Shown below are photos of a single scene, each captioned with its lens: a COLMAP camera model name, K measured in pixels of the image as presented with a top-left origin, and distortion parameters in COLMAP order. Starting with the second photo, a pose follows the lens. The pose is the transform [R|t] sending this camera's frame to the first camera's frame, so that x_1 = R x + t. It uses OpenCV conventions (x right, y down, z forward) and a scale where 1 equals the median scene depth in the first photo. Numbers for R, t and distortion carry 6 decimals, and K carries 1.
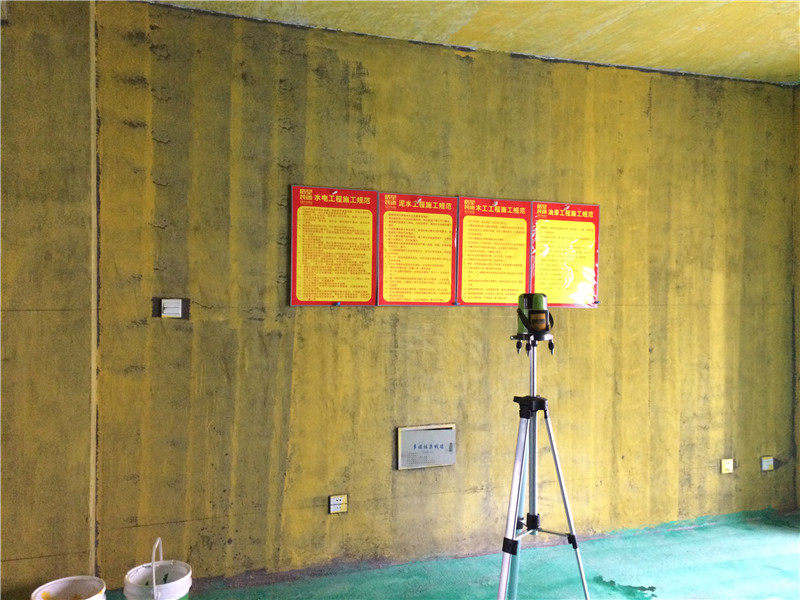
lens RADIAL K [[688.8, 0, 396.9], [0, 688.8, 301.3], [0, 0, 1]] dist [0.080282, -0.090807]
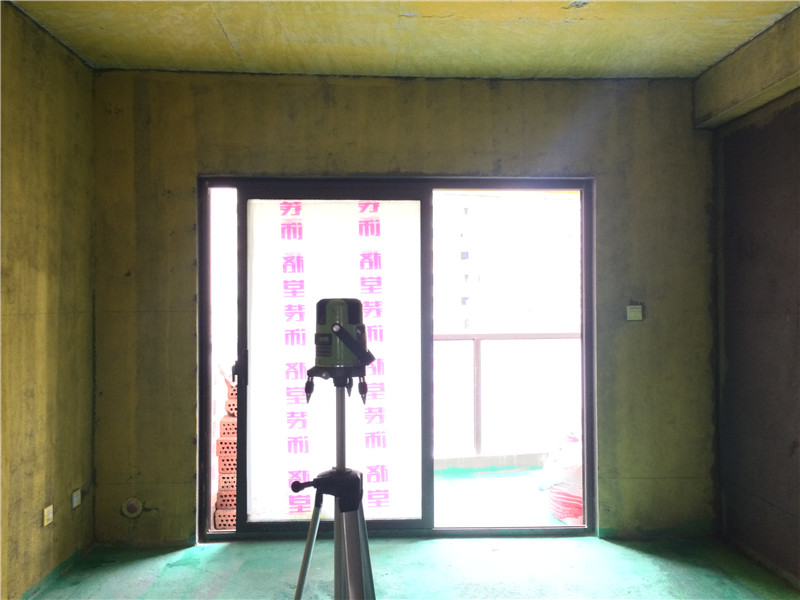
lens RADIAL K [[688.8, 0, 397.4], [0, 688.8, 298.4], [0, 0, 1]] dist [0.080282, -0.090807]
pose [[0.290252, 0.004457, 0.956940, -0.180816], [0.008800, 0.999934, -0.007327, -0.003319], [-0.956910, 0.010548, 0.290194, 0.383255]]
